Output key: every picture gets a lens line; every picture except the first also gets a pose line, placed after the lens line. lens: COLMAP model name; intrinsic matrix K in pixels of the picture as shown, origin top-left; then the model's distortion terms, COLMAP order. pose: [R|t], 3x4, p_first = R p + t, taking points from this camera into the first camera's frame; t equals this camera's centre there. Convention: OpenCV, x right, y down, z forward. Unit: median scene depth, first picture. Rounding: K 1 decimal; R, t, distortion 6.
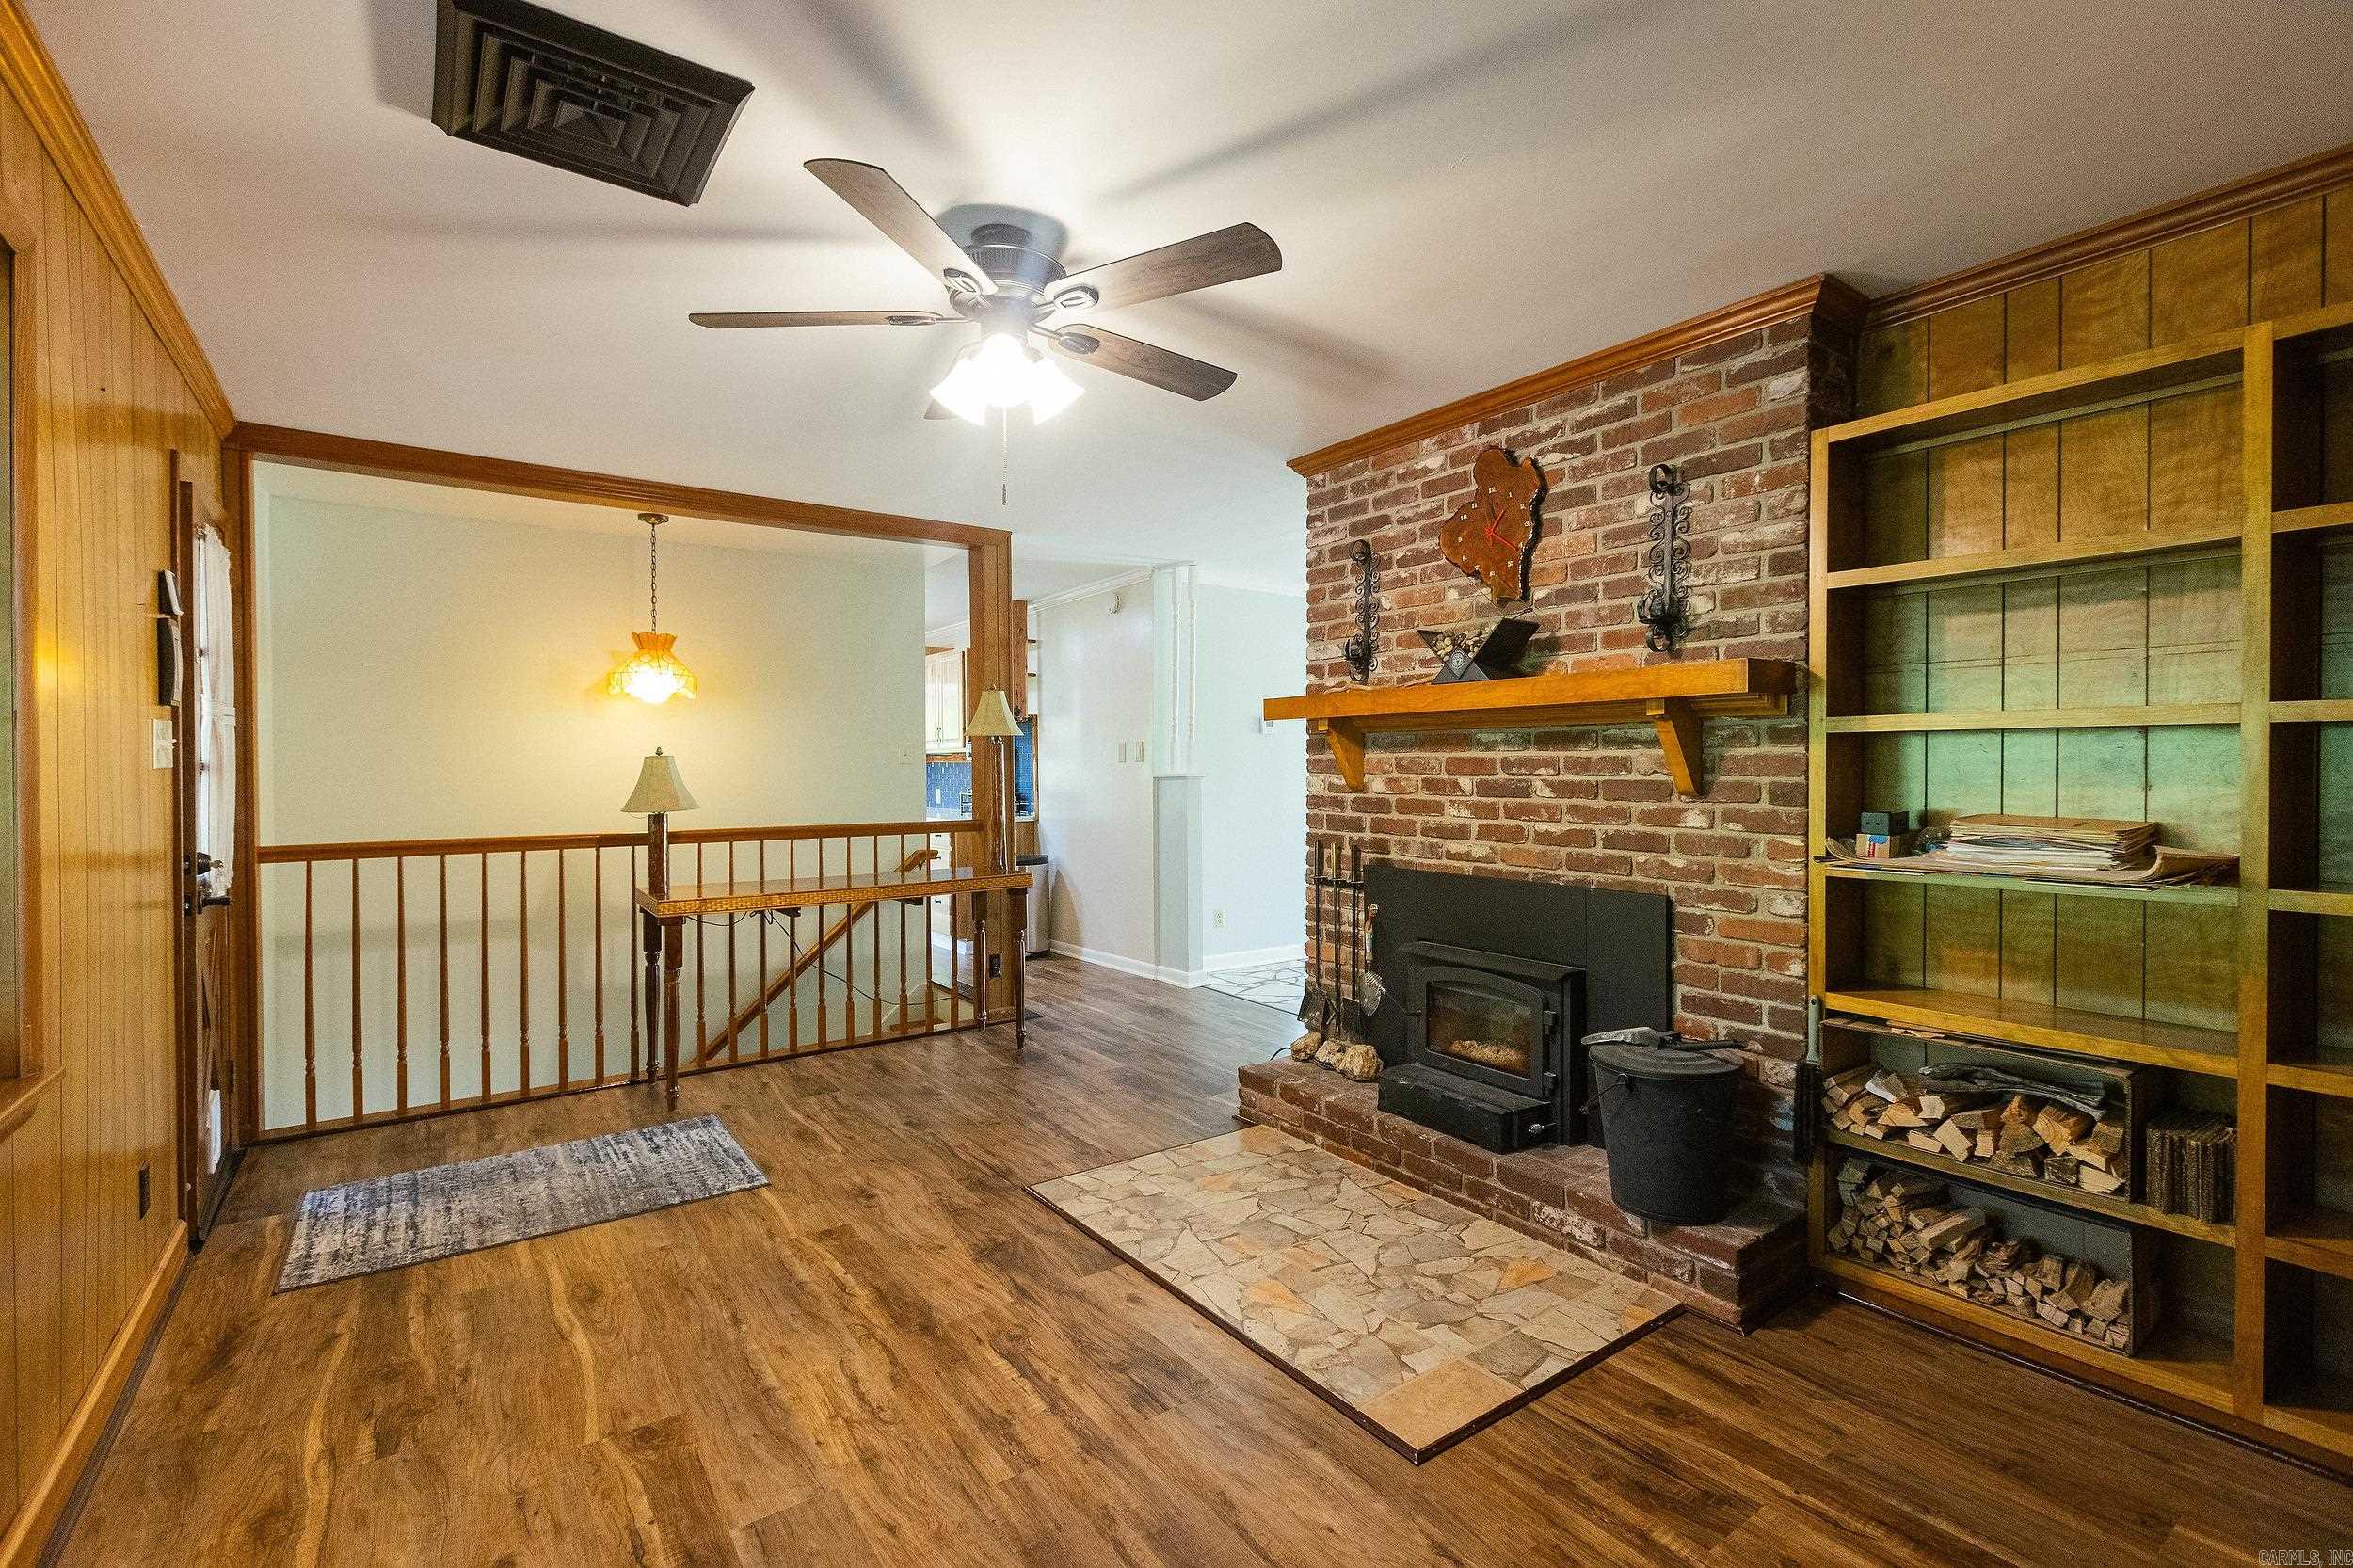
lens RADIAL K [[1048.9, 0, 1179.5], [0, 1048.9, 778.9], [0, 0, 1]] dist [-0.003491, 0.000015]
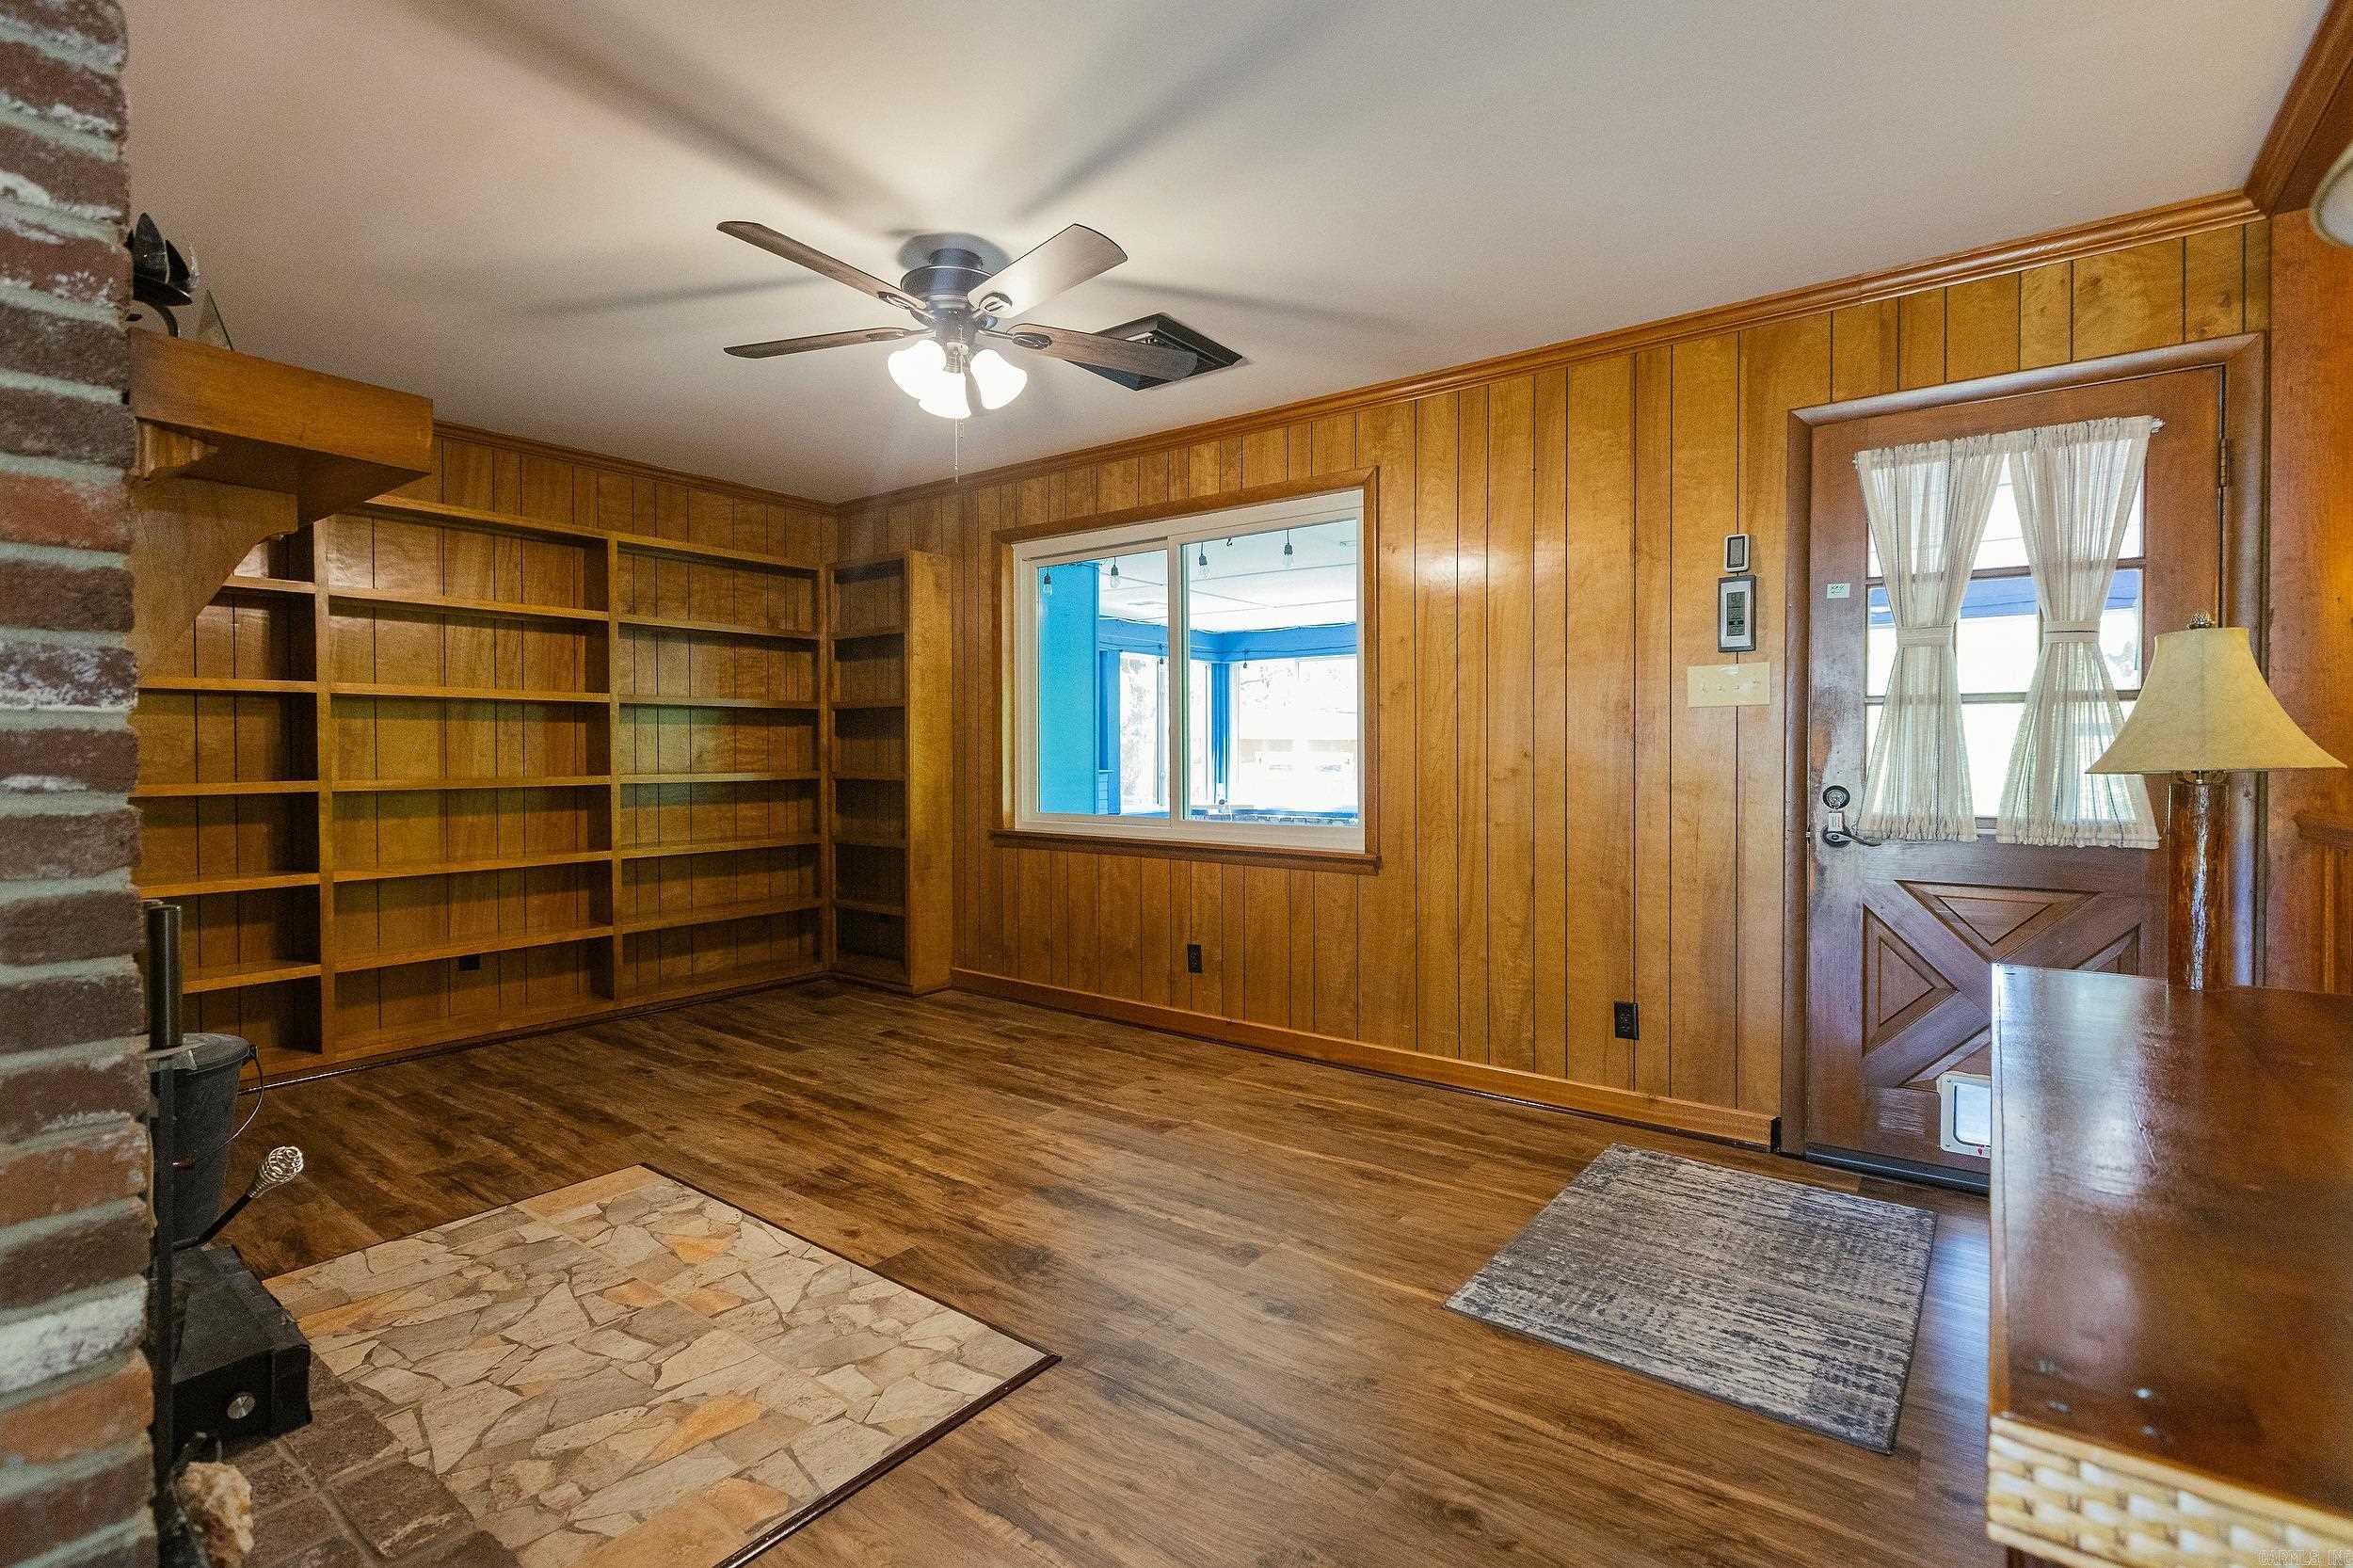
lens RADIAL K [[1048.9, 0, 1189.9], [0, 1048.9, 776.3], [0, 0, 1]] dist [-0.003491, 0.000015]
pose [[-0.949584, 0.010366, -0.313340, -0.039629], [-0.000926, 0.999356, 0.035869, 0.031304], [0.313510, 0.034350, -0.948963, 1.983542]]
